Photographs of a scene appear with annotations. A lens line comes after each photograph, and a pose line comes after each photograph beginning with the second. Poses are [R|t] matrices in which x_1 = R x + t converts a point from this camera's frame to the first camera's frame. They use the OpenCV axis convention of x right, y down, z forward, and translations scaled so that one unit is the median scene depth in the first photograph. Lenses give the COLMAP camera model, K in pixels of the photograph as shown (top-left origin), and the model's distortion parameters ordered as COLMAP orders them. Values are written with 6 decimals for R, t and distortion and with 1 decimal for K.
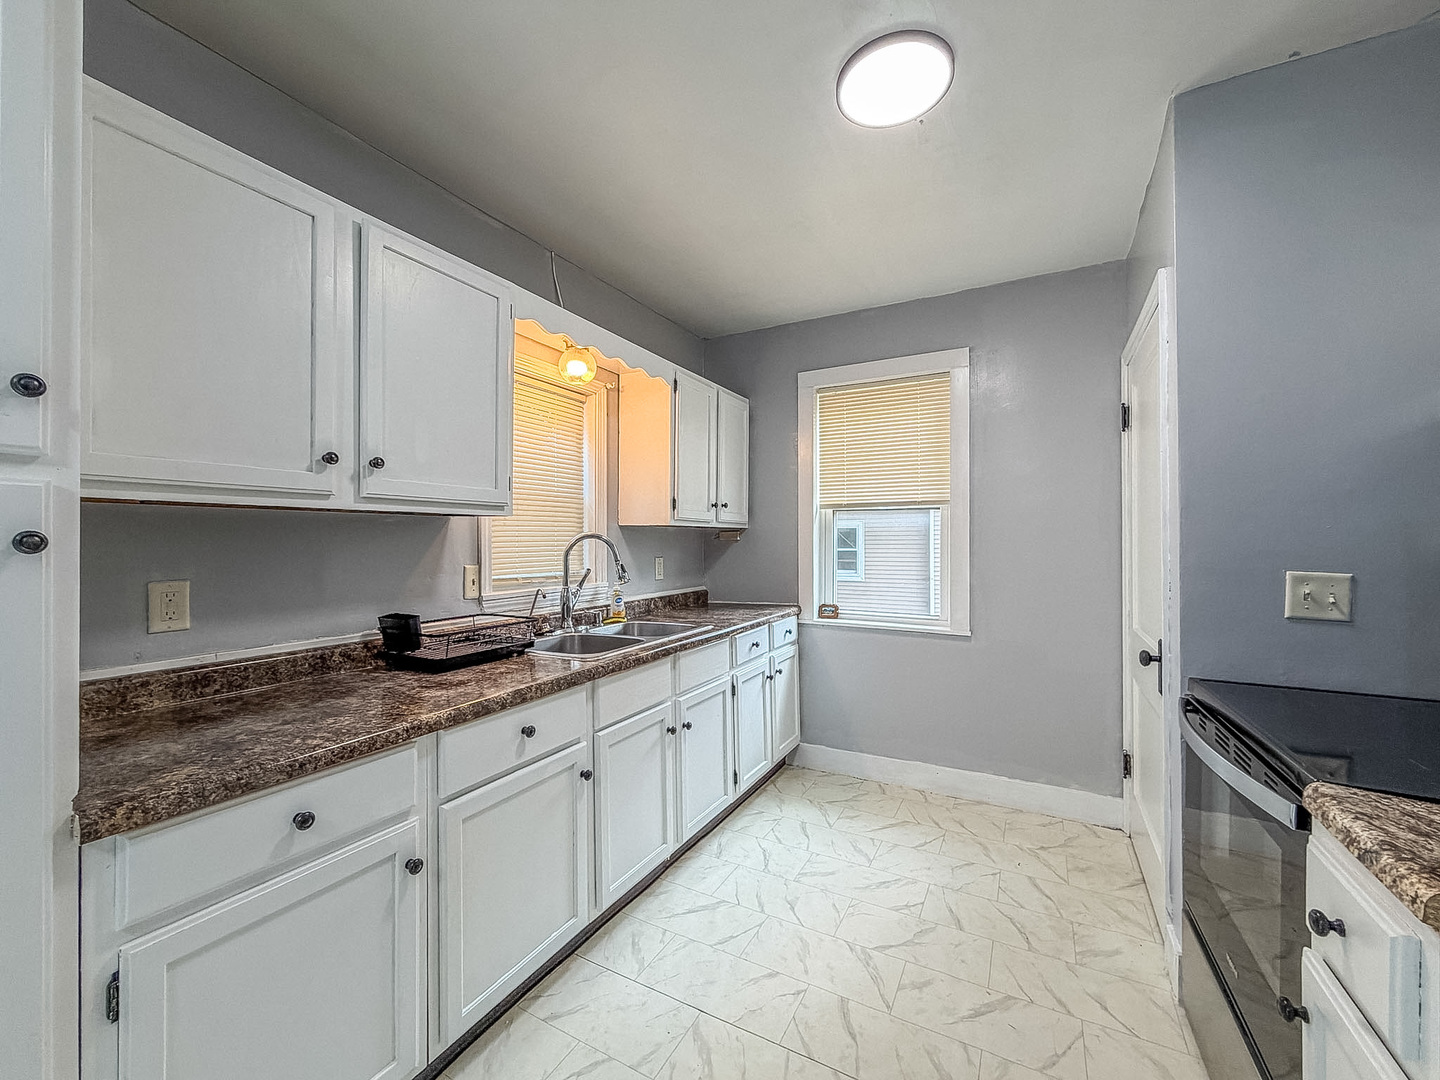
lens RADIAL K [[590.0, 0, 716.7], [0, 590.0, 541.8], [0, 0, 1]] dist [0.000961, 0.000340]
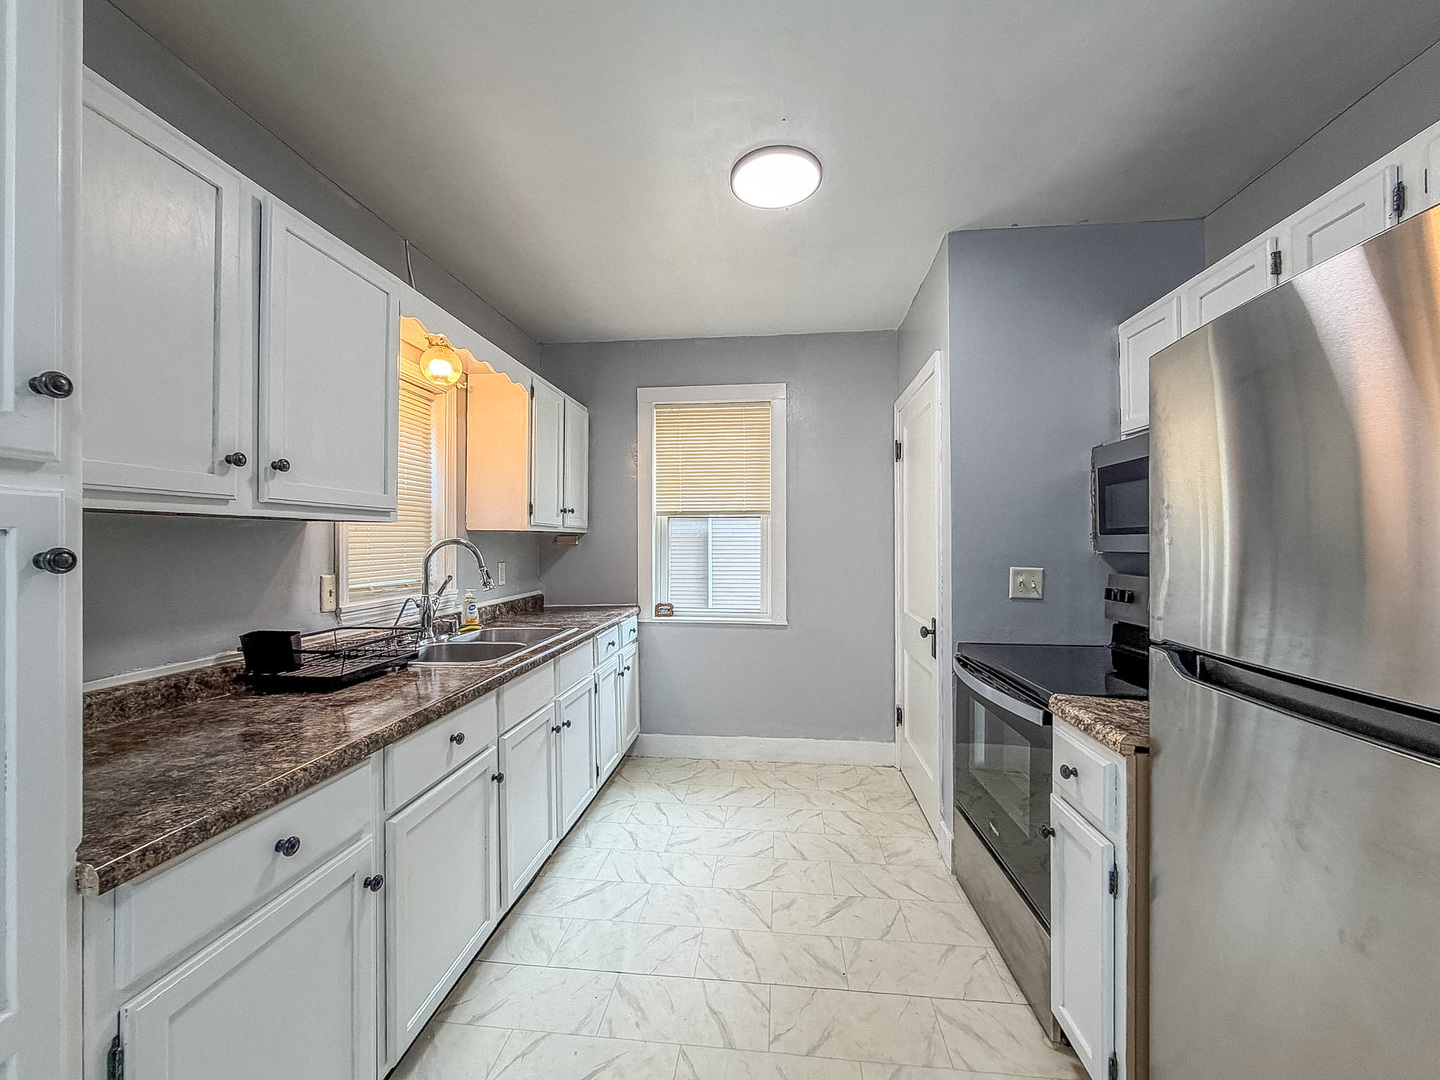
lens RADIAL K [[590.0, 0, 722.7], [0, 590.0, 542.5], [0, 0, 1]] dist [0.000961, 0.000340]
pose [[0.923449, -0.000561, 0.383720, -0.272448], [0.000890, 0.999999, -0.000682, -0.011777], [-0.383719, 0.000972, 0.923449, -0.099211]]
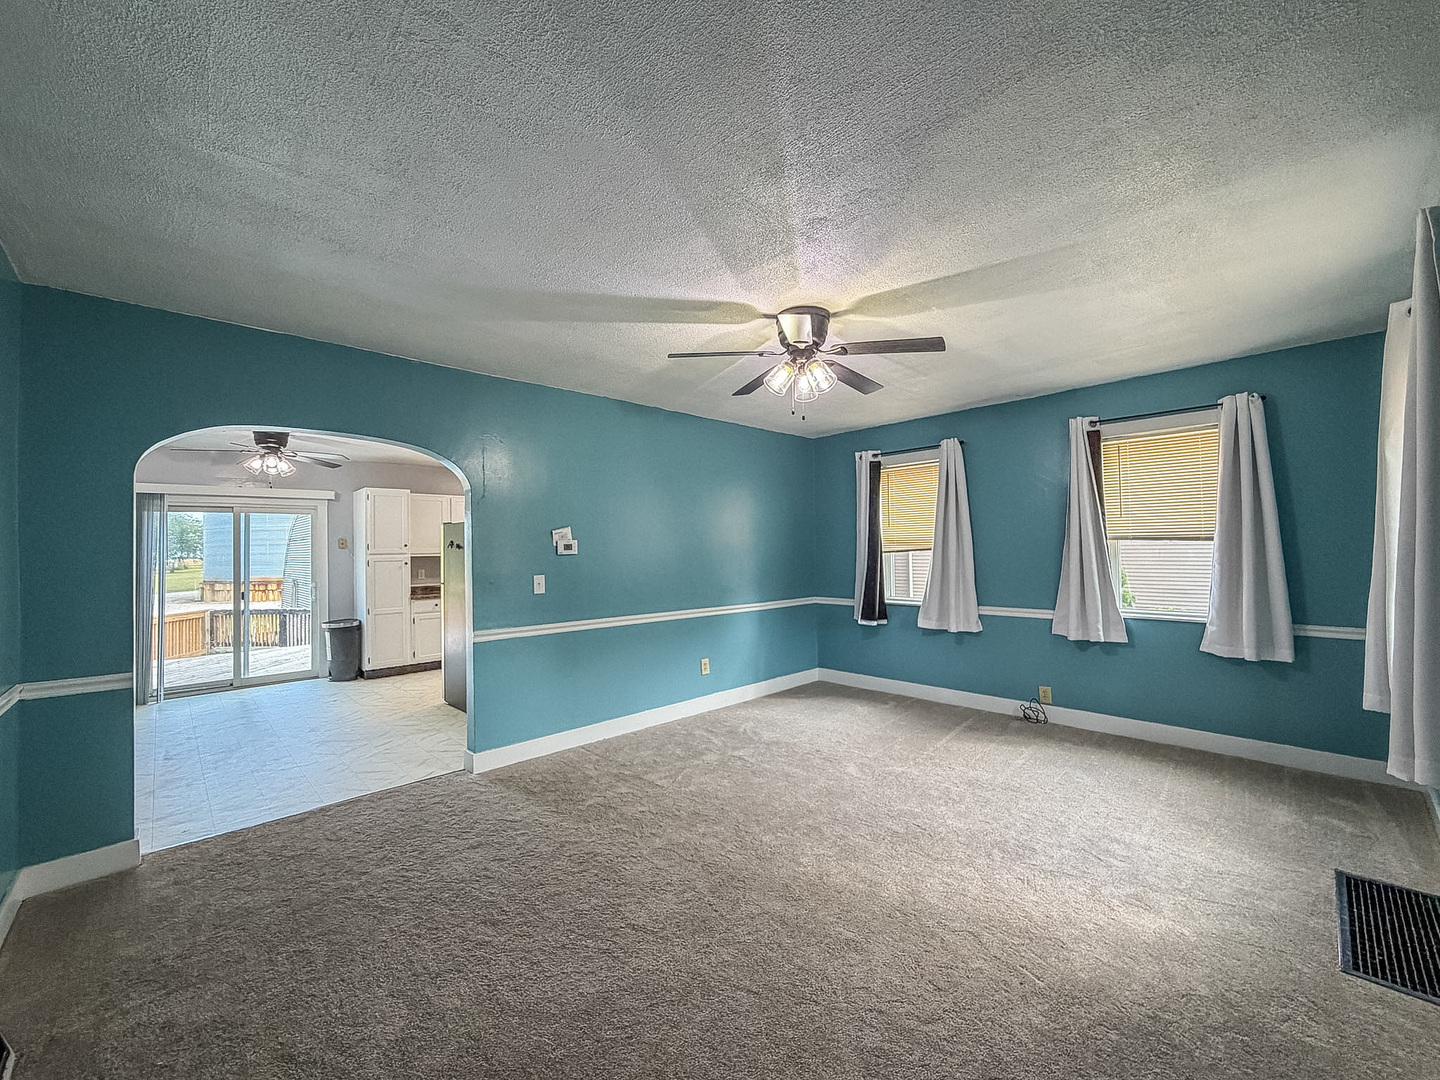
lens RADIAL K [[590.0, 0, 720.5], [0, 590.0, 541.7], [0, 0, 1]] dist [0.000961, 0.000340]
pose [[0.952624, -0.018767, -0.303570, 2.878574], [0.016043, 0.999806, -0.011466, -0.070289], [0.303727, 0.006052, 0.952740, -2.869340]]
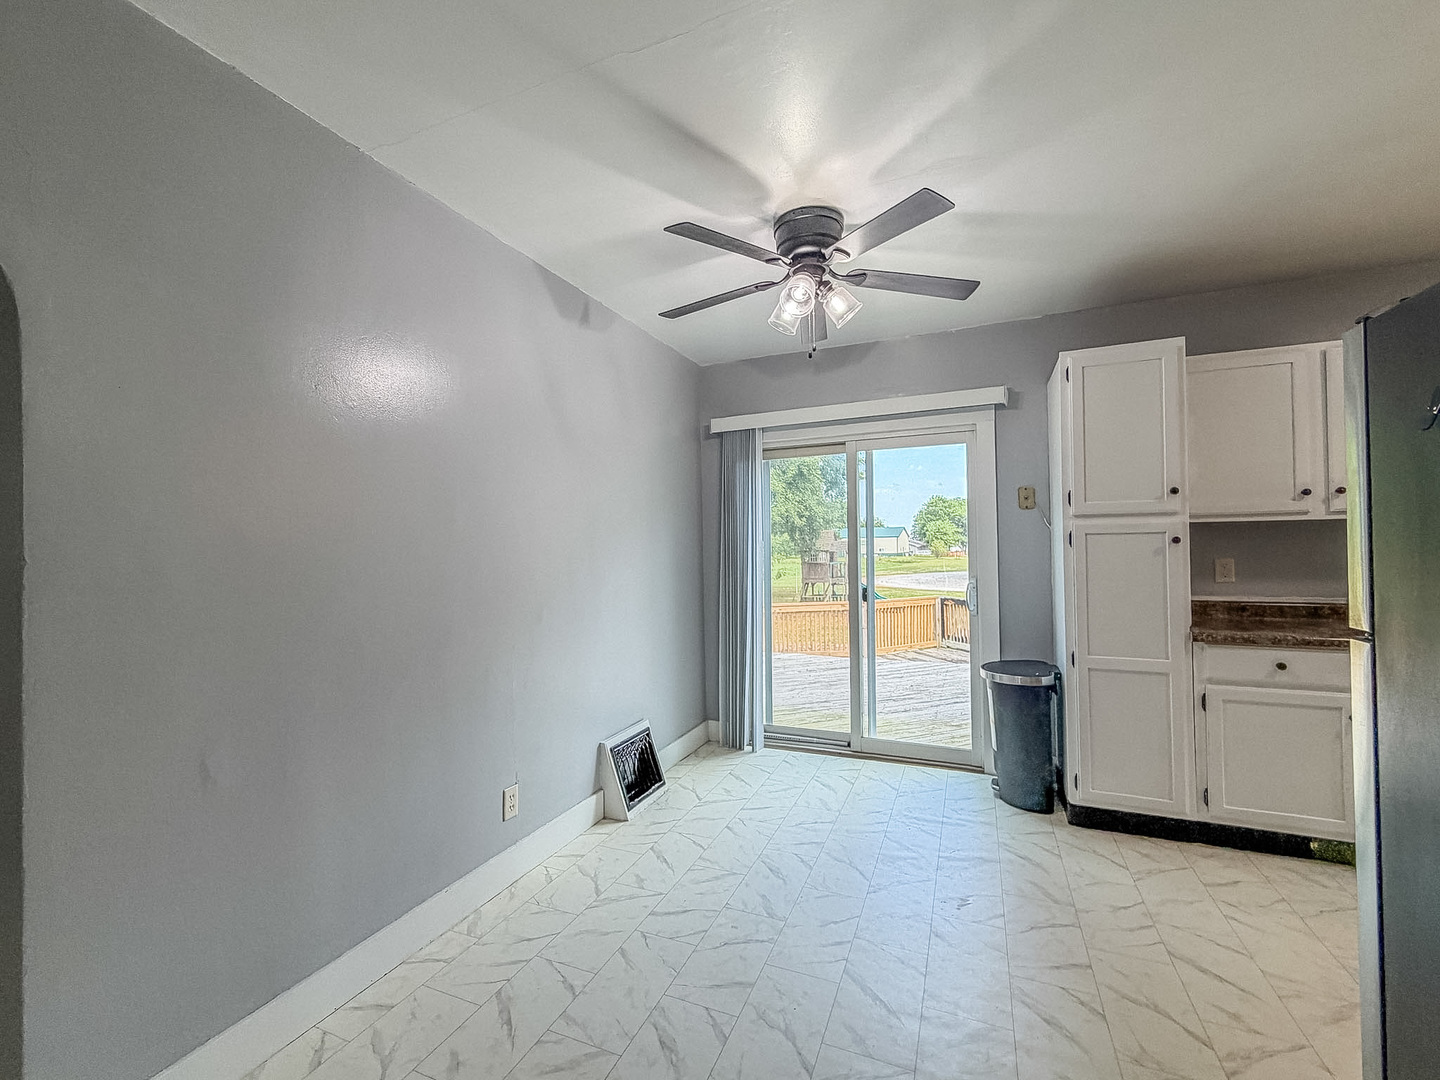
lens RADIAL K [[590.0, 0, 722.7], [0, 590.0, 535.9], [0, 0, 1]] dist [0.000961, 0.000340]
pose [[0.097210, -0.018065, -0.995100, 0.839486], [0.011768, 0.999786, -0.017000, 0.002119], [0.995194, -0.010058, 0.097402, -0.827561]]
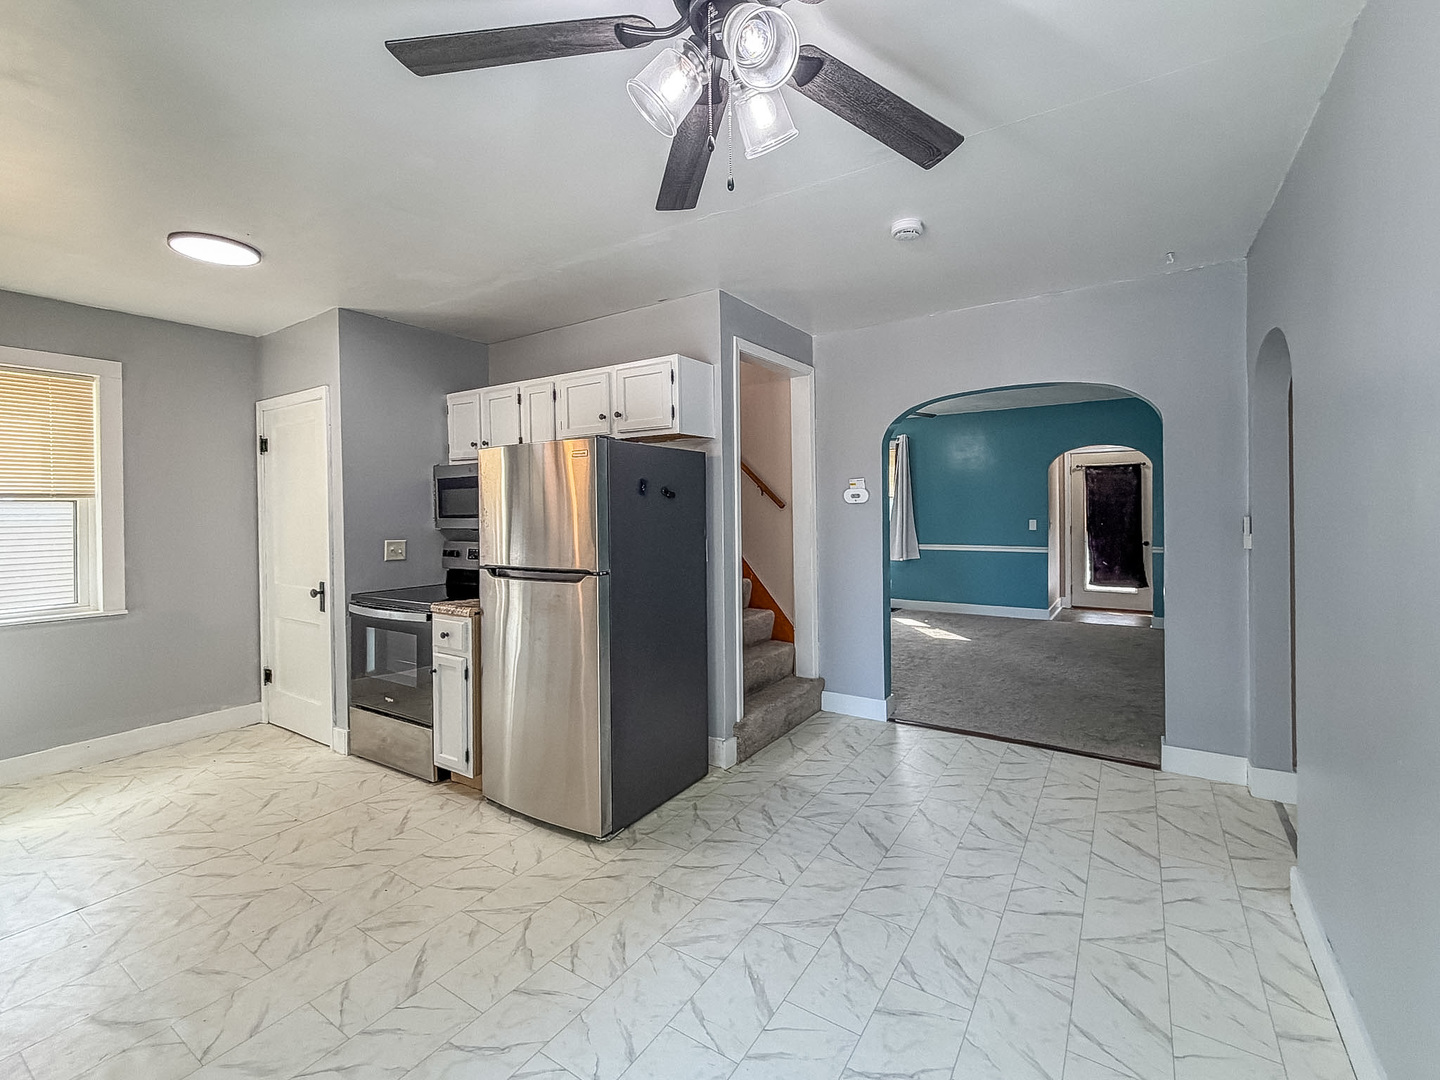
lens RADIAL K [[609.5, 0, 762.3], [0, 609.5, 513.1], [0, 0, 1]] dist [-0.009029, 0.000897]
pose [[0.052212, -0.005142, 0.998623, -1.240881], [0.012967, 0.999906, 0.004471, -0.045129], [-0.998552, 0.012716, 0.052274, -0.551567]]
